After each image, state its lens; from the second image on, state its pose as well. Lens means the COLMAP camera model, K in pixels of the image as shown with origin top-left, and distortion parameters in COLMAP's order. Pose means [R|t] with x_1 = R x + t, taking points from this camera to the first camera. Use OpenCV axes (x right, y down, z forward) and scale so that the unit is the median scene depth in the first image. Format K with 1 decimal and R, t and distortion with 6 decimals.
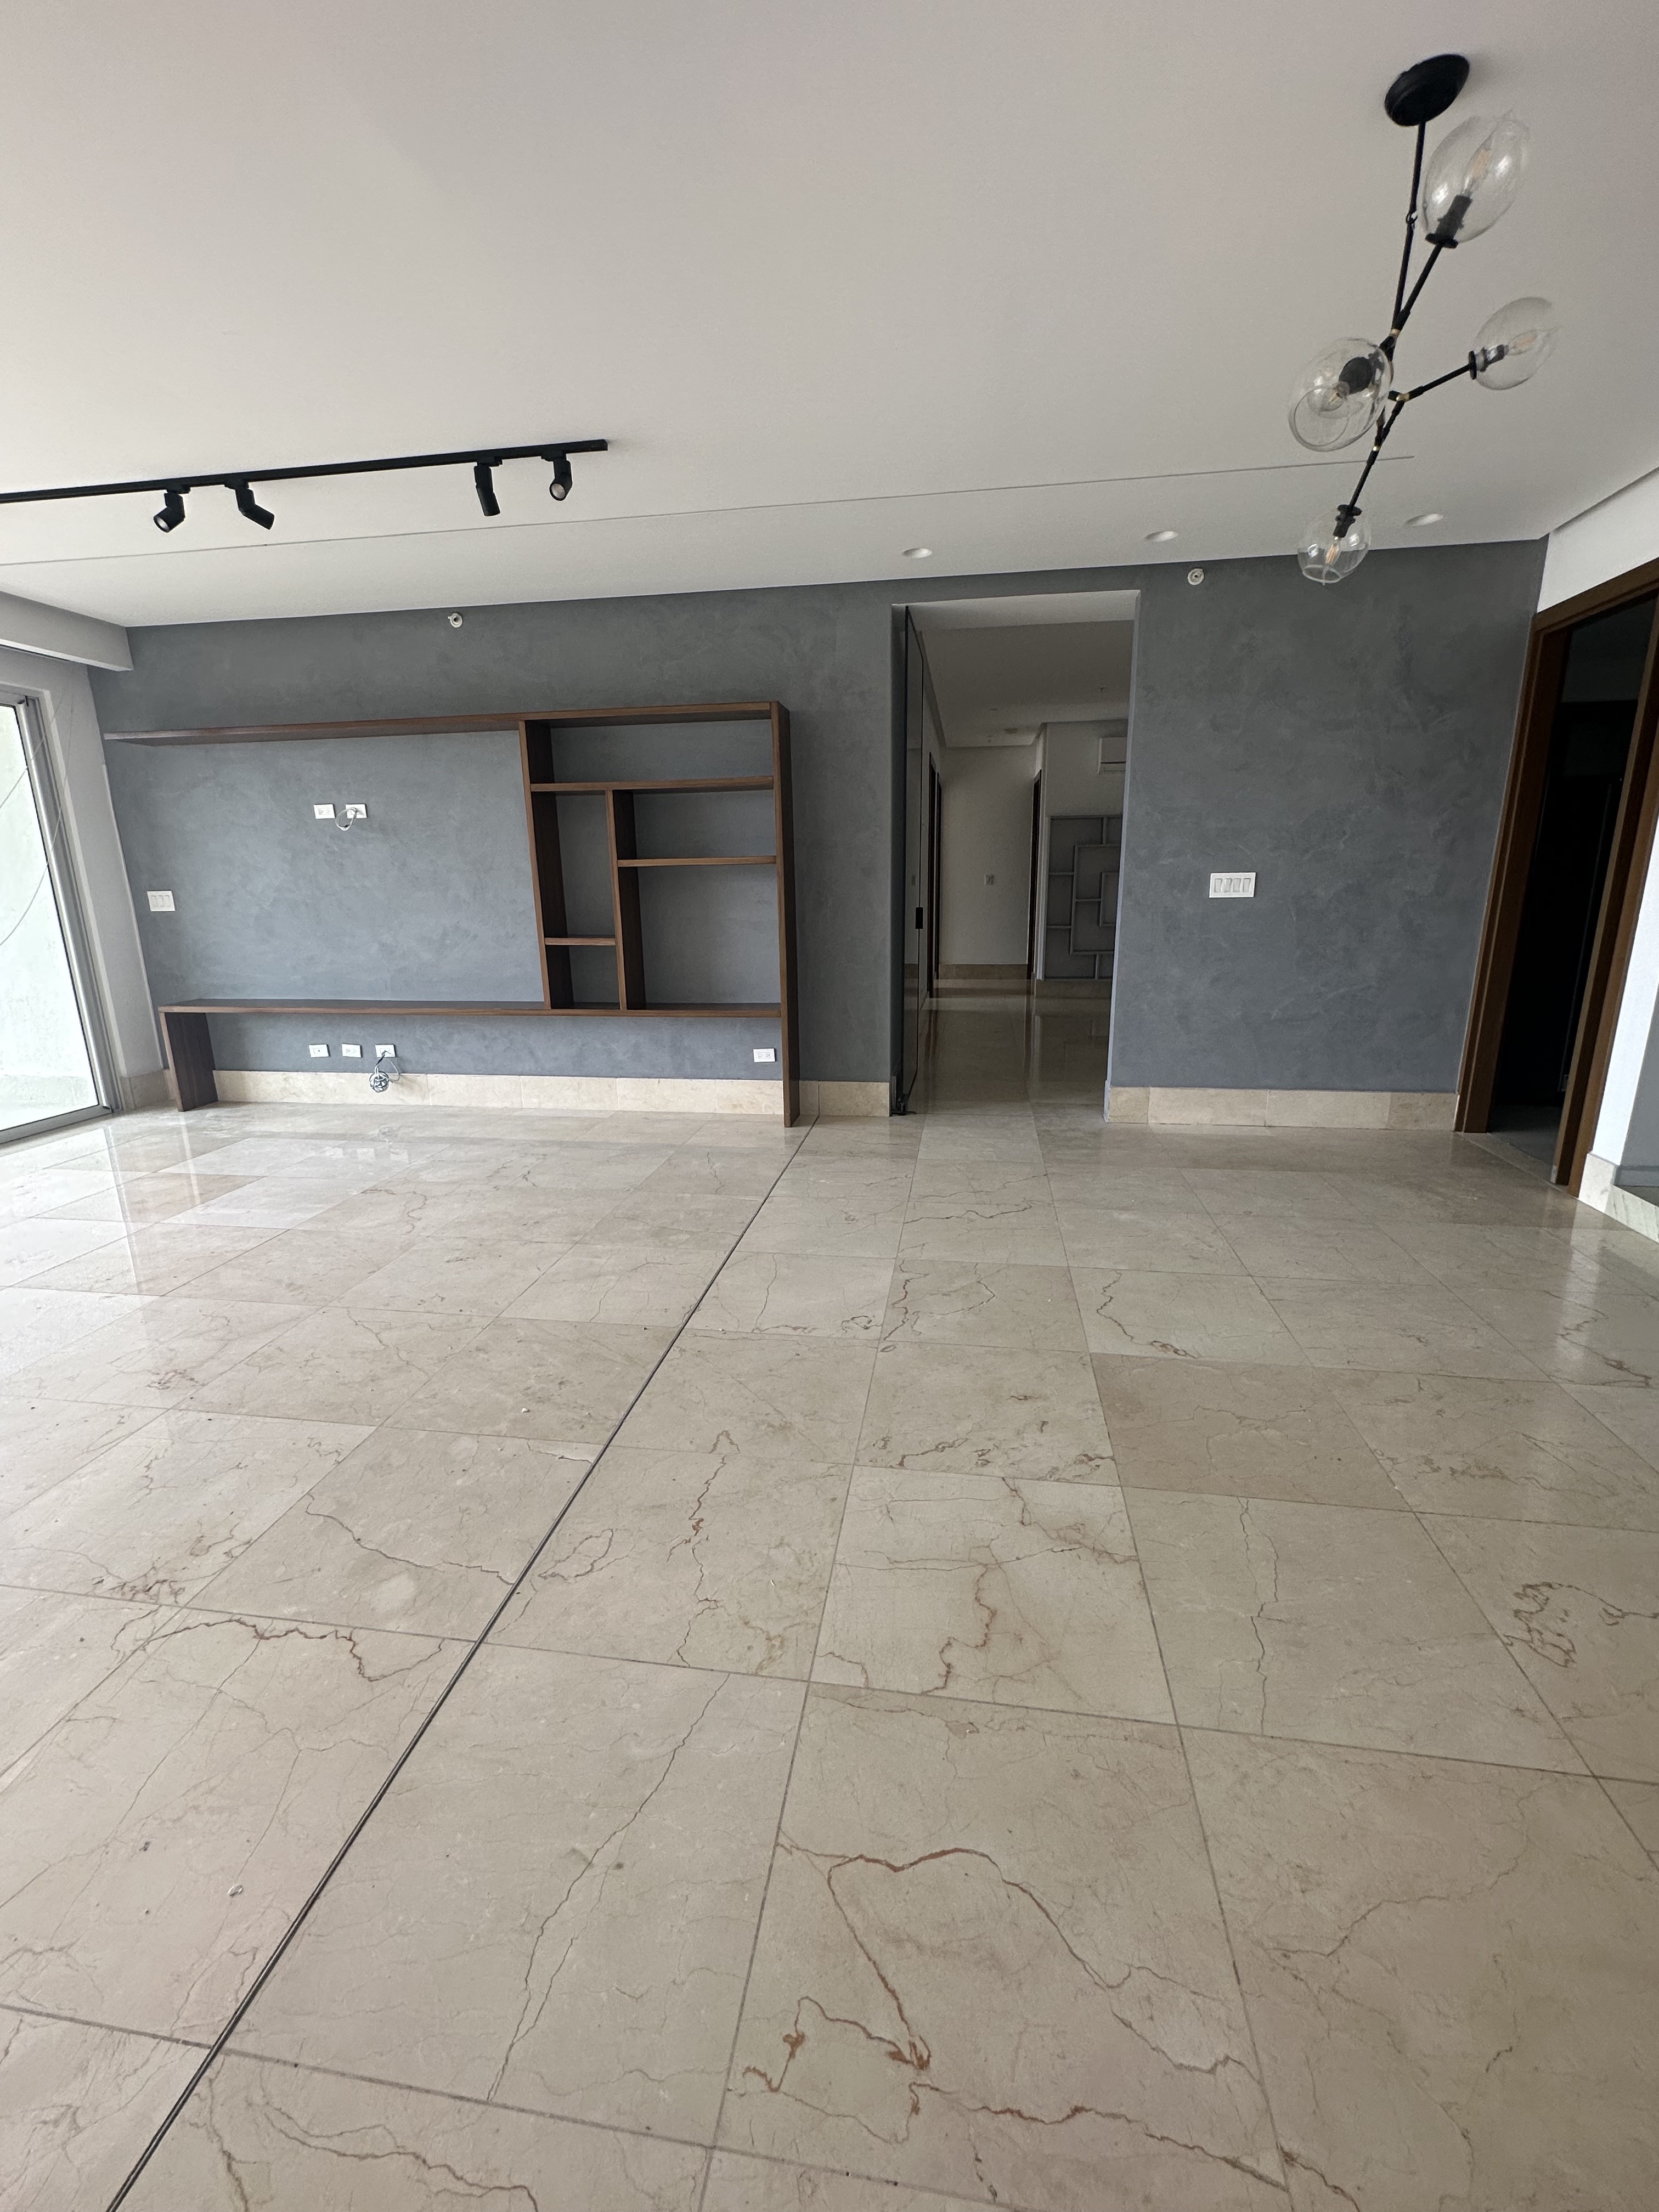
lens RADIAL K [[916.5, 0, 834.8], [0, 916.5, 1103.2], [0, 0, 1]] dist [-0.003182, 0.001175]
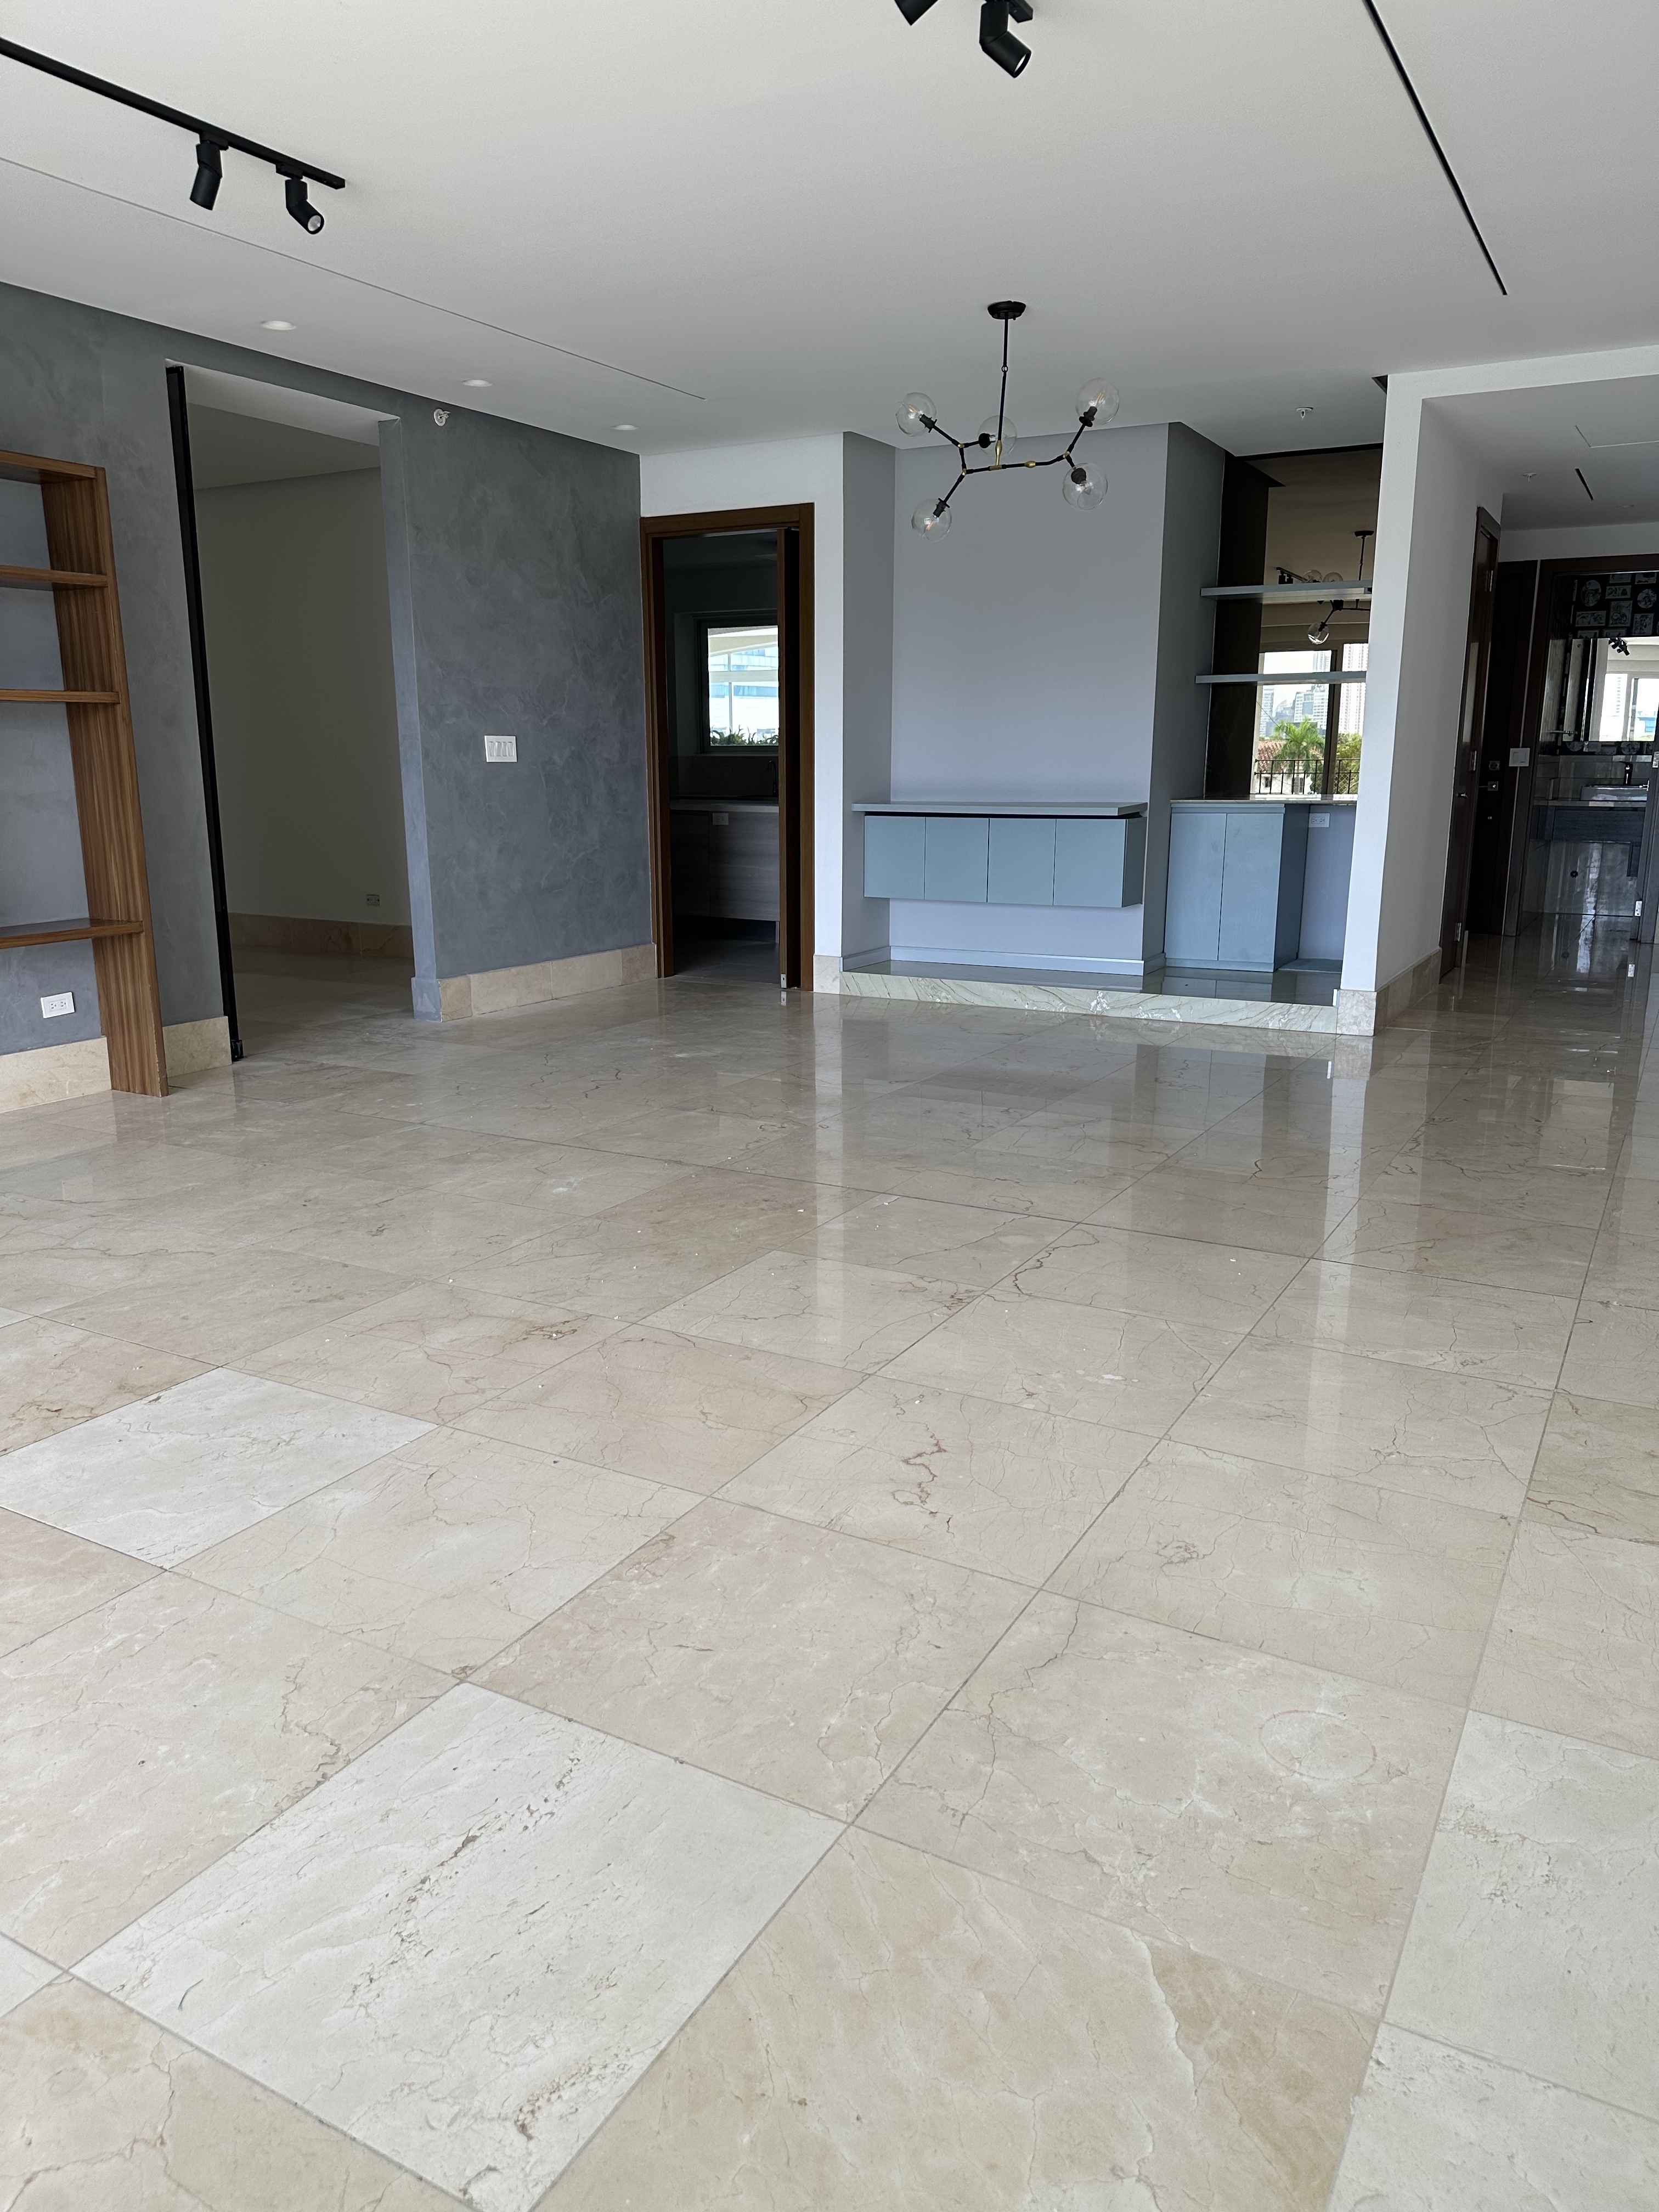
lens RADIAL K [[1536.3, 0, 808.3], [0, 1536.3, 1113.4], [0, 0, 1]] dist [0.049482, -0.059836]
pose [[0.366879, -0.197743, 0.909009, -0.990113], [0.220049, 0.967863, 0.121734, 0.003749], [-0.903868, 0.155365, 0.398602, 0.130432]]
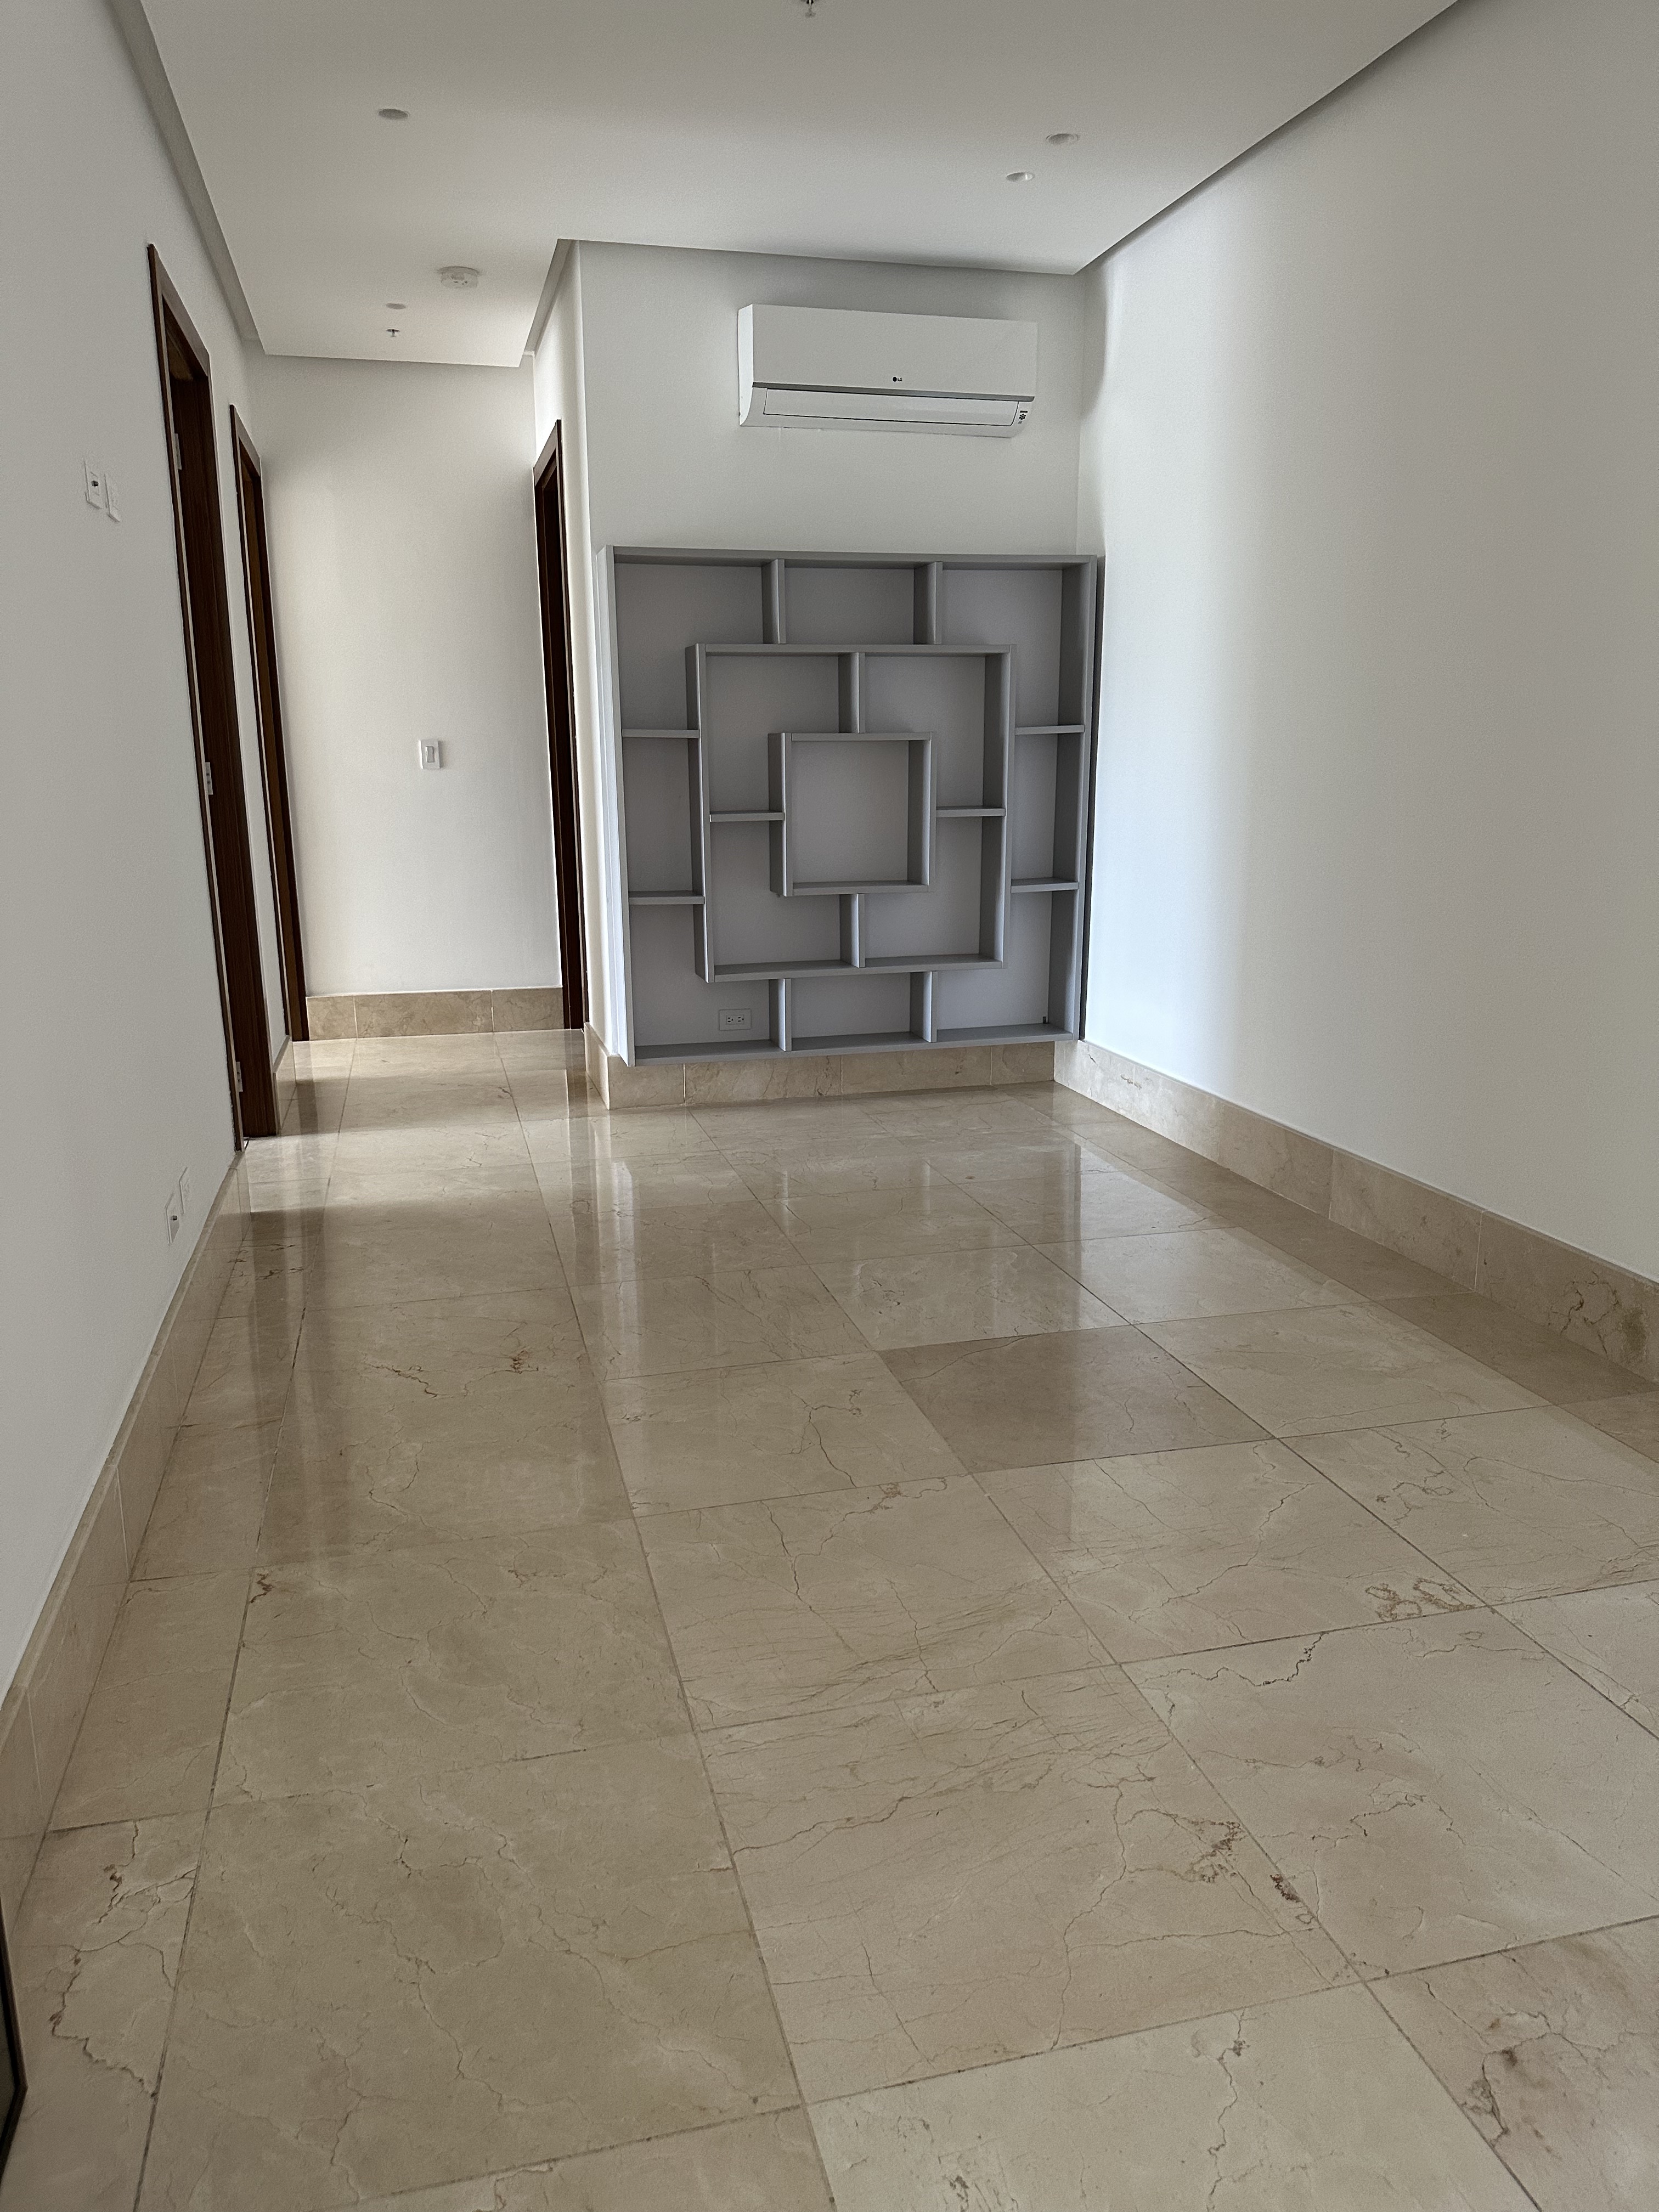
lens RADIAL K [[1536.3, 0, 834.3], [0, 1536.3, 1100.7], [0, 0, 1]] dist [0.049482, -0.059836]
pose [[0.918311, -0.088717, 0.385790, 0.087261], [0.093230, 0.995620, 0.007034, -0.126169], [-0.384724, 0.029507, 0.922560, 0.501023]]
